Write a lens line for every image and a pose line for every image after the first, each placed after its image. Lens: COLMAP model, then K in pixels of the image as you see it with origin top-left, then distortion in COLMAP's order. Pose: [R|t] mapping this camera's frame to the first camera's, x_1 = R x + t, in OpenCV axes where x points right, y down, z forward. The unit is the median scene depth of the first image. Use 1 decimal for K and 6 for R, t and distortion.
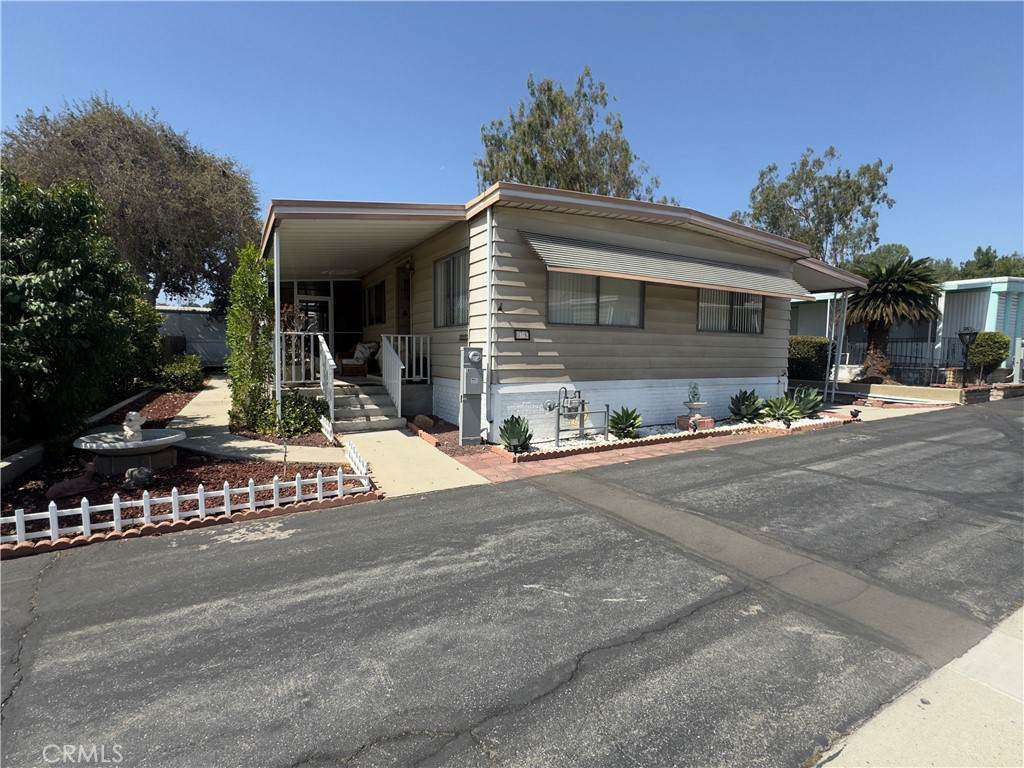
lens RADIAL K [[479.2, 0, 515.8], [0, 479.2, 382.6], [0, 0, 1]] dist [0.001610, 0.000017]
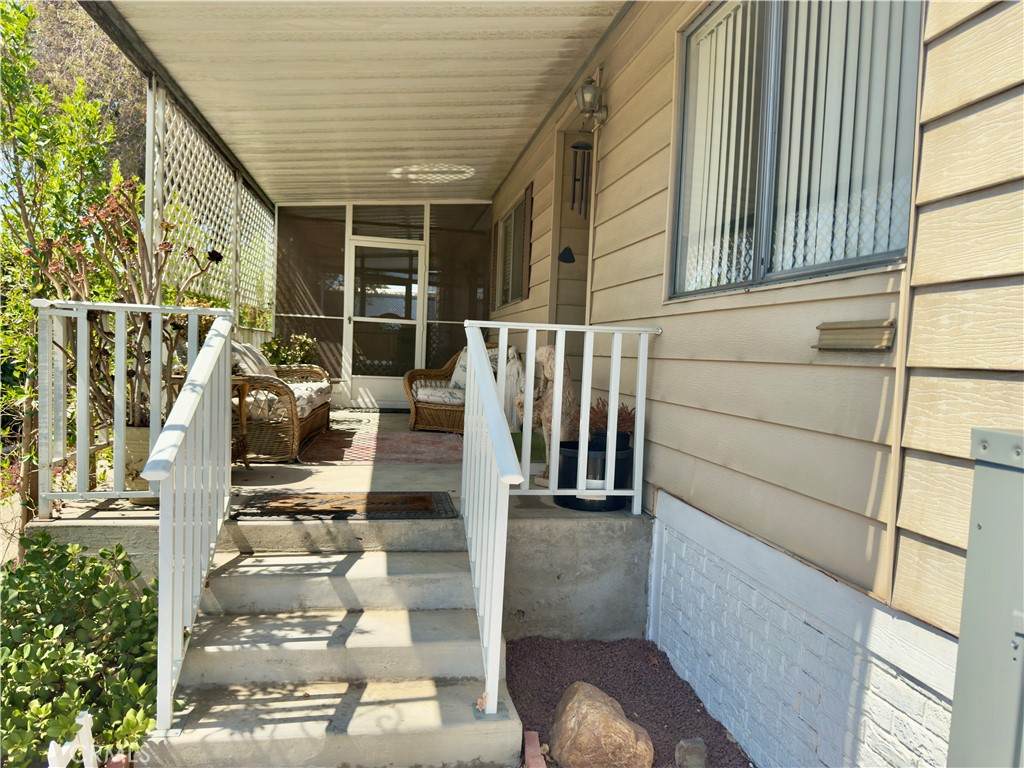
lens RADIAL K [[712.0, 0, 515.0], [0, 712.0, 389.0], [0, 0, 1]] dist [0.003781, -0.000063]
pose [[0.940253, 0.048517, -0.337002, -0.116929], [-0.056688, 0.998287, -0.014443, -0.056010], [0.335724, 0.032683, 0.941393, 0.613799]]
